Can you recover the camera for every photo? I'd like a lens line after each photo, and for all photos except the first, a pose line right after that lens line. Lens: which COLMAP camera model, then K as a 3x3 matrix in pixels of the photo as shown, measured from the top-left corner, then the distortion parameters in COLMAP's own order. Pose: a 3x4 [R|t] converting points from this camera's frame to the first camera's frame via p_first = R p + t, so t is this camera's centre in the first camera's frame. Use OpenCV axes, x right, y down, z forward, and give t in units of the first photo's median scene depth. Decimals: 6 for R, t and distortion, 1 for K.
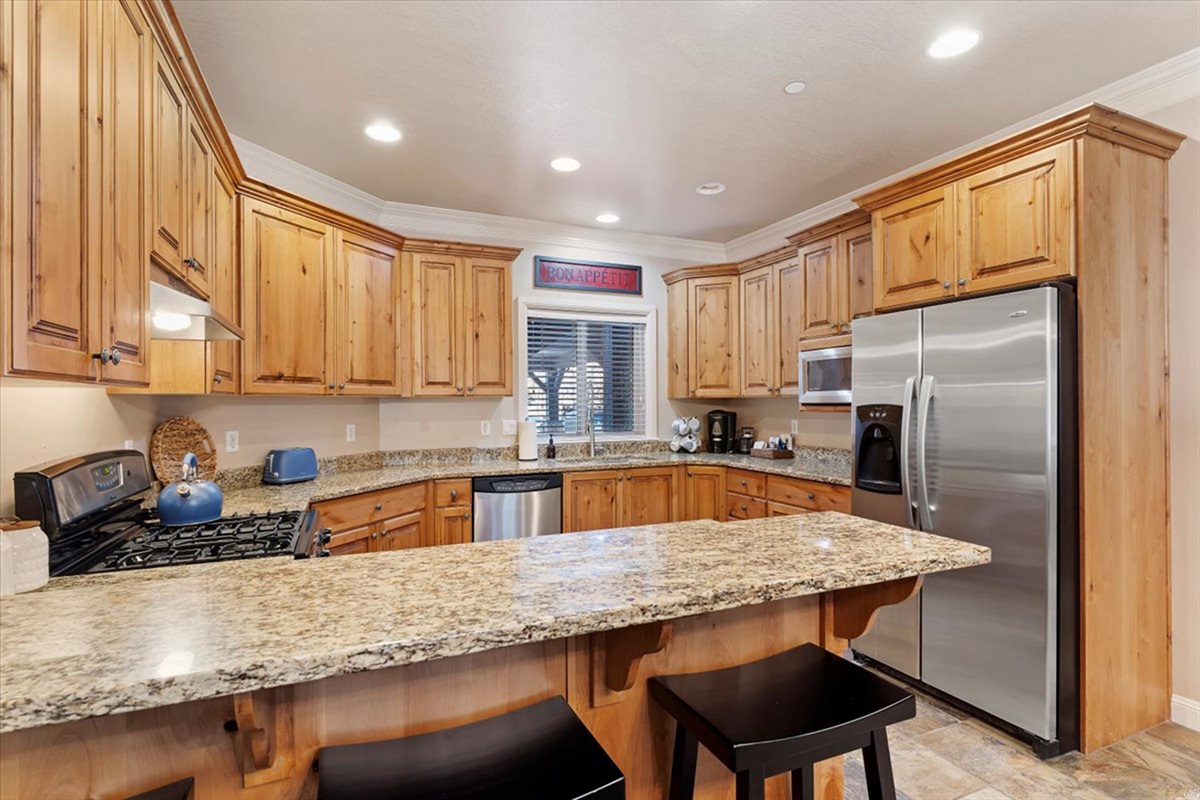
lens RADIAL K [[579.8, 0, 593.9], [0, 579.8, 401.8], [0, 0, 1]] dist [-0.004845, 0.000001]
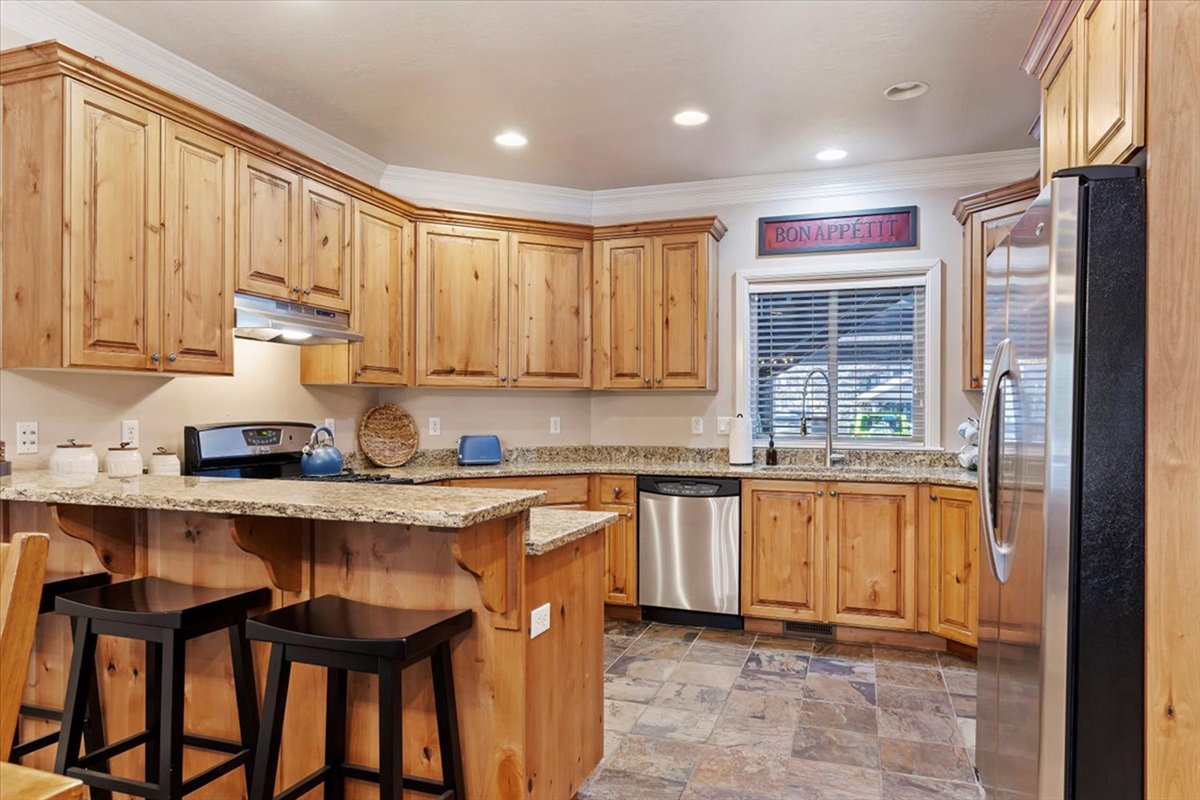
lens RADIAL K [[755.2, 0, 589.7], [0, 755.2, 405.6], [0, 0, 1]] dist [-0.002245, 0.001890]
pose [[0.732988, 0.003402, -0.680233, 0.536934], [-0.006432, 0.999977, -0.001930, 0.021269], [0.680211, 0.005791, 0.732994, 0.060483]]
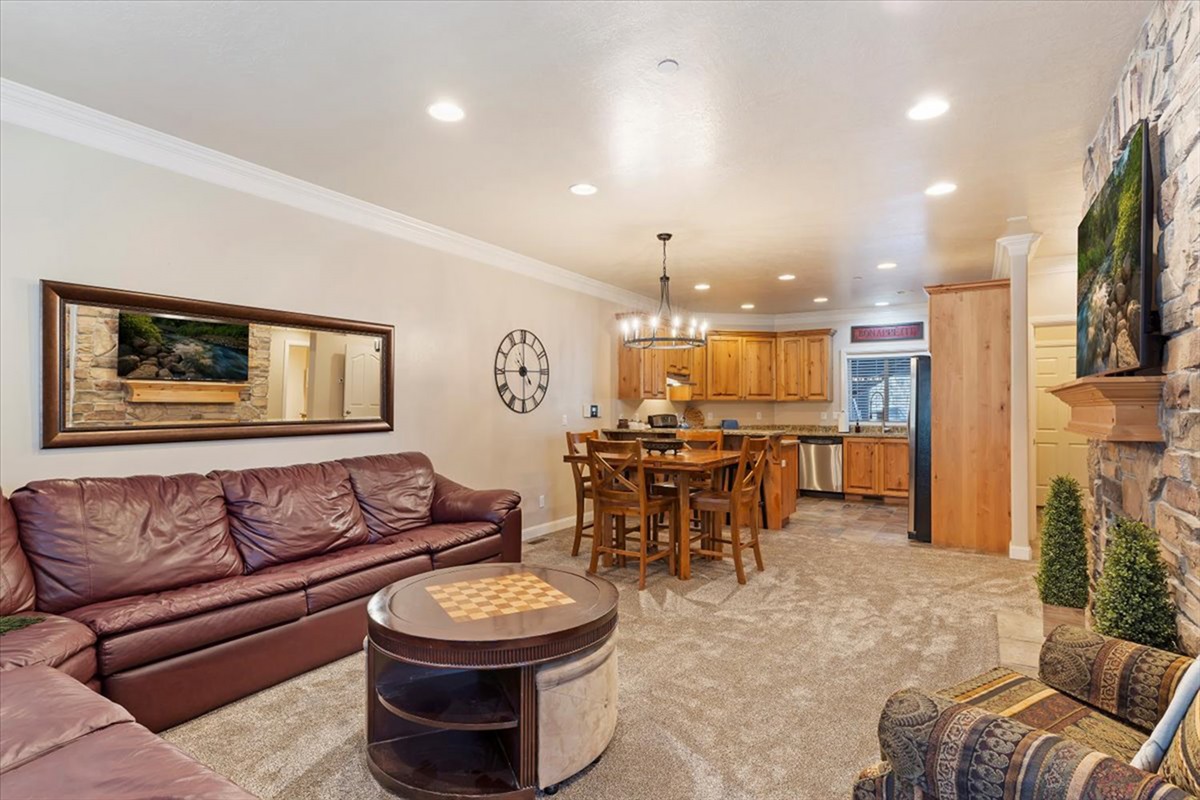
lens RADIAL K [[579.8, 0, 600.8], [0, 579.8, 398.8], [0, 0, 1]] dist [-0.004845, 0.000001]
pose [[0.564195, -0.007298, -0.825609, 1.191110], [-0.001365, 0.999951, -0.009771, 0.007338], [0.825641, 0.006639, 0.564157, -0.893673]]
